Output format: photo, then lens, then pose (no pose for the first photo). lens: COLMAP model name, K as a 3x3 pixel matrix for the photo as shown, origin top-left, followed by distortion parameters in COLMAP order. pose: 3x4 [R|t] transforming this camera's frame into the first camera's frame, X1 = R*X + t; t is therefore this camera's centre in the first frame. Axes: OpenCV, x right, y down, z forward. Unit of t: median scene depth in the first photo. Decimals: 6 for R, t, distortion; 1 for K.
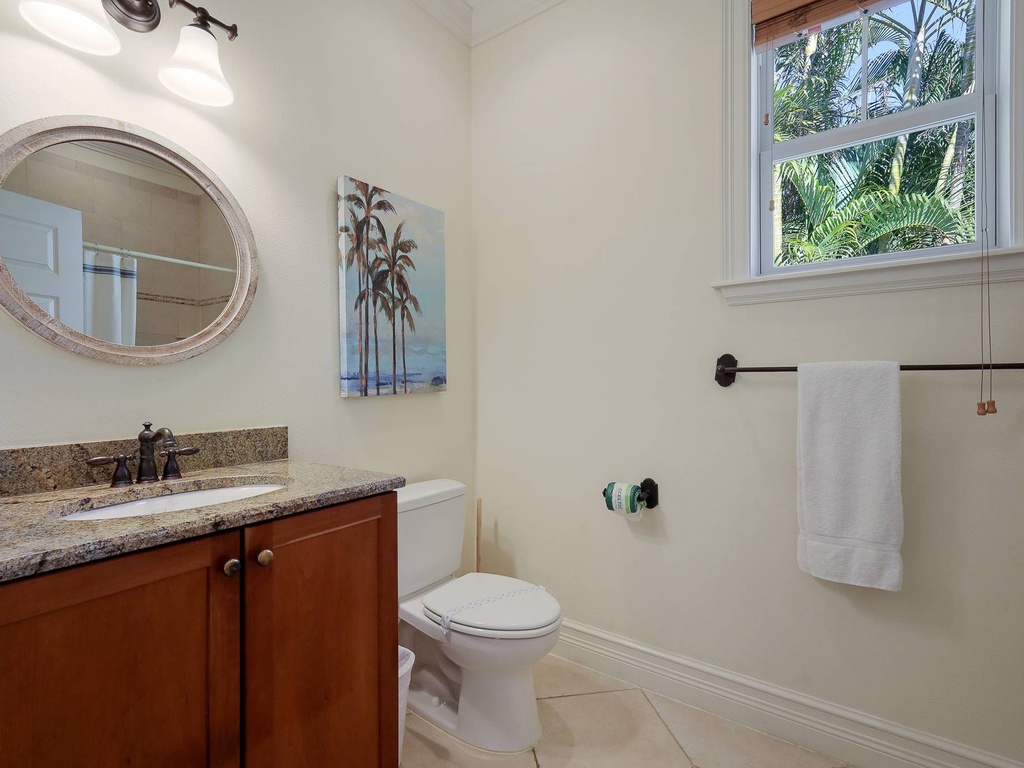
lens RADIAL K [[500.3, 0, 510.5], [0, 500.3, 370.5], [0, 0, 1]] dist [0.000233, -0.000048]
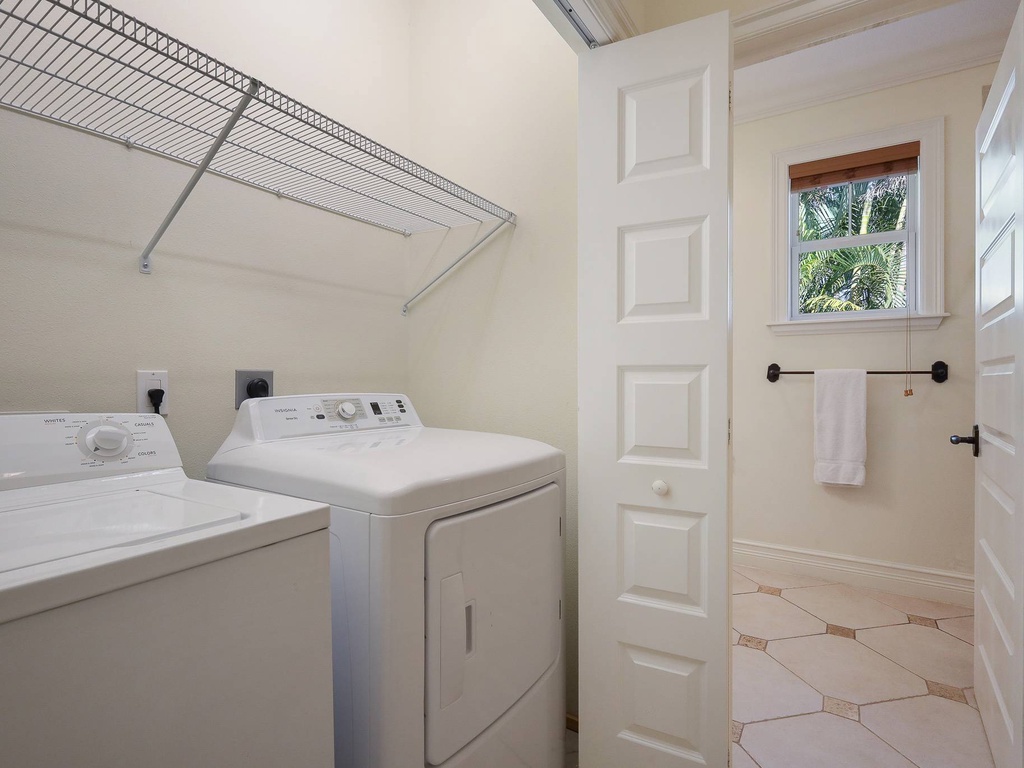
lens RADIAL K [[520.7, 0, 512.0], [0, 520.7, 384.0], [0, 0, 1]] dist [-0.000723, -0.000187]
pose [[0.997213, 0.009710, 0.073975, -0.708741], [-0.011800, 0.999542, 0.027870, -0.001532], [-0.073670, -0.028666, 0.996871, -0.870893]]
